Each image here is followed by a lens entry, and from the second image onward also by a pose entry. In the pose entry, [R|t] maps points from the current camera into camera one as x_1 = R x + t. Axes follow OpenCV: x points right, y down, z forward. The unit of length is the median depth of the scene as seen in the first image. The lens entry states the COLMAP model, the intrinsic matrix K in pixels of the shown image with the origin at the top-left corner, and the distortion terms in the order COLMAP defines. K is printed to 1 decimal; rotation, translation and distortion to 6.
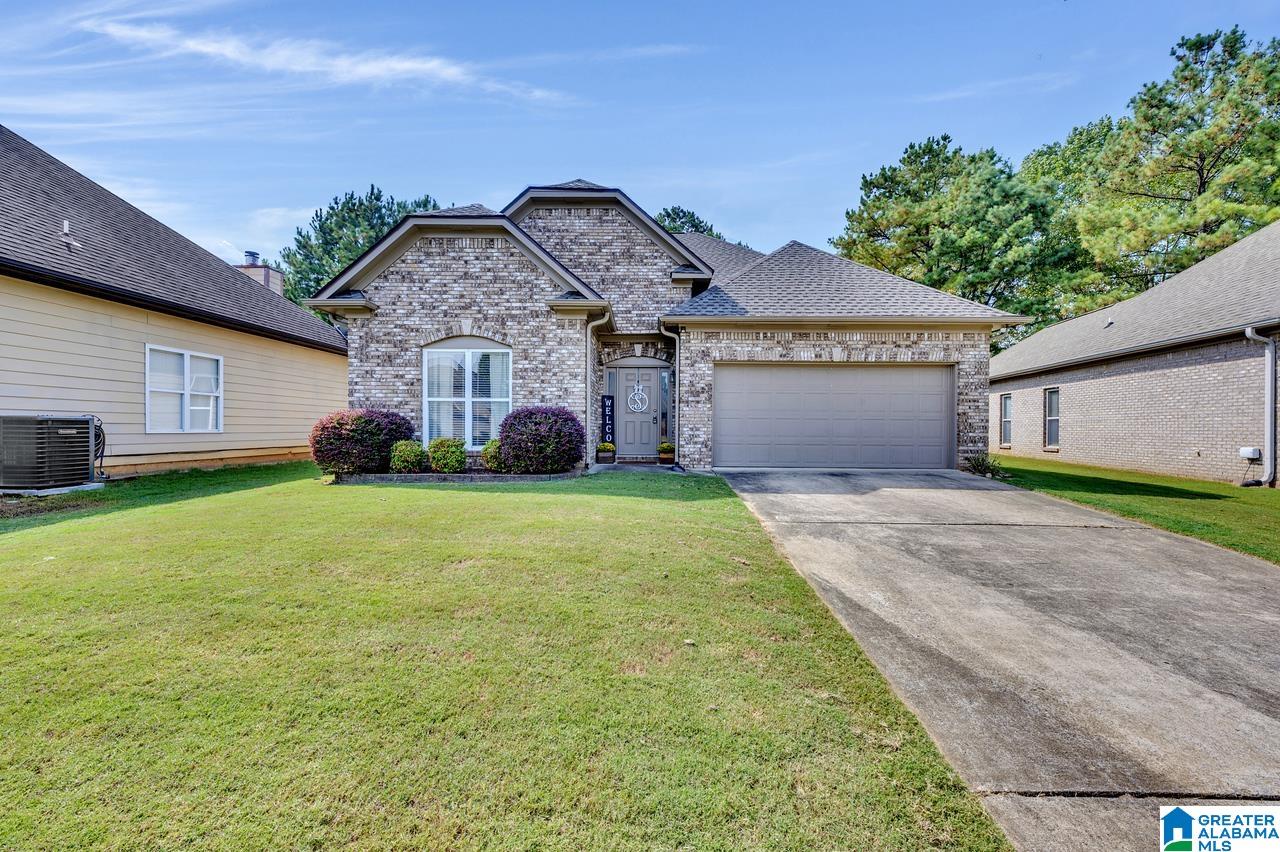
lens RADIAL K [[507.2, 0, 639.3], [0, 507.2, 431.1], [0, 0, 1]] dist [-0.002706, 0.001725]
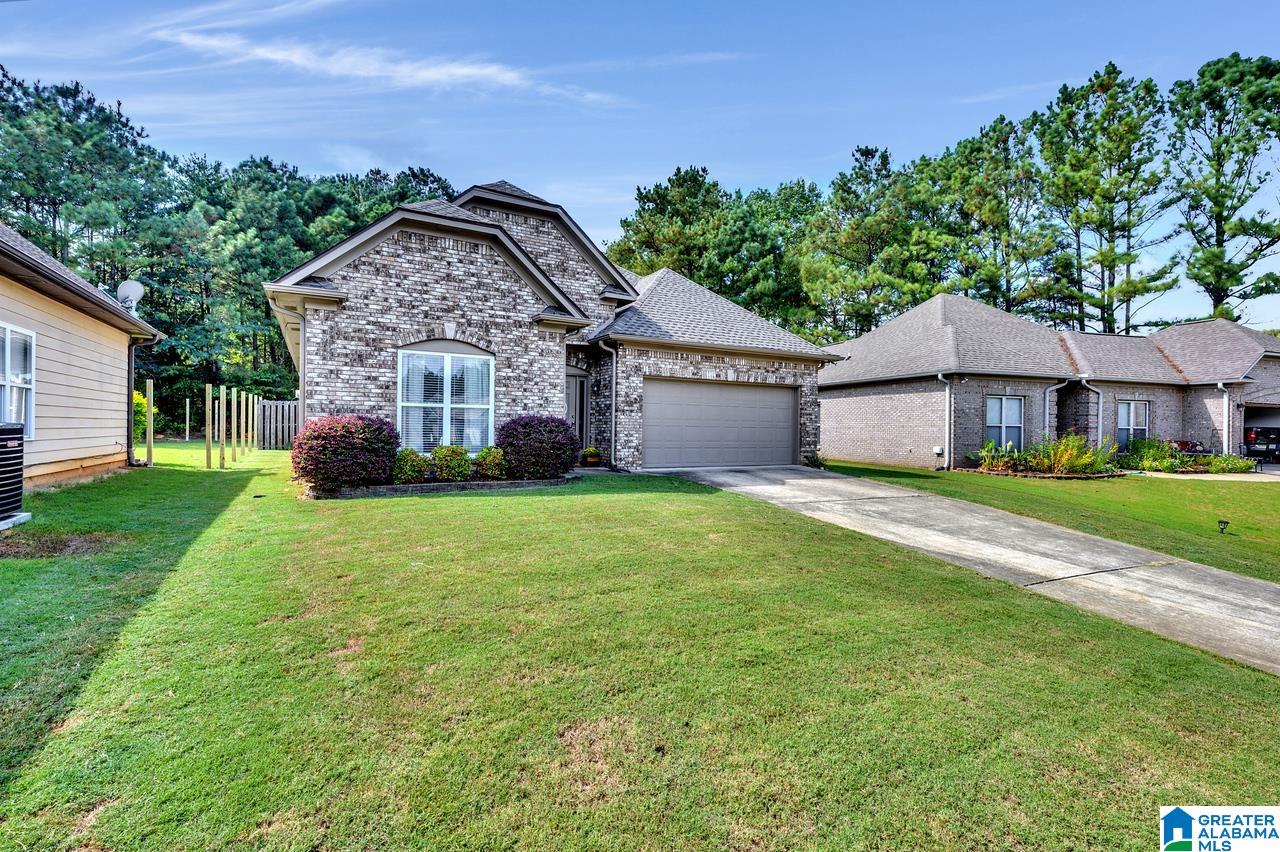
lens RADIAL K [[583.4, 0, 638.6], [0, 583.4, 424.4], [0, 0, 1]] dist [-0.004808, 0.000194]
pose [[0.865475, 0.008667, 0.500876, -0.521335], [-0.004662, 0.999946, -0.009246, -0.016047], [-0.500930, 0.005667, 0.865470, -0.126223]]
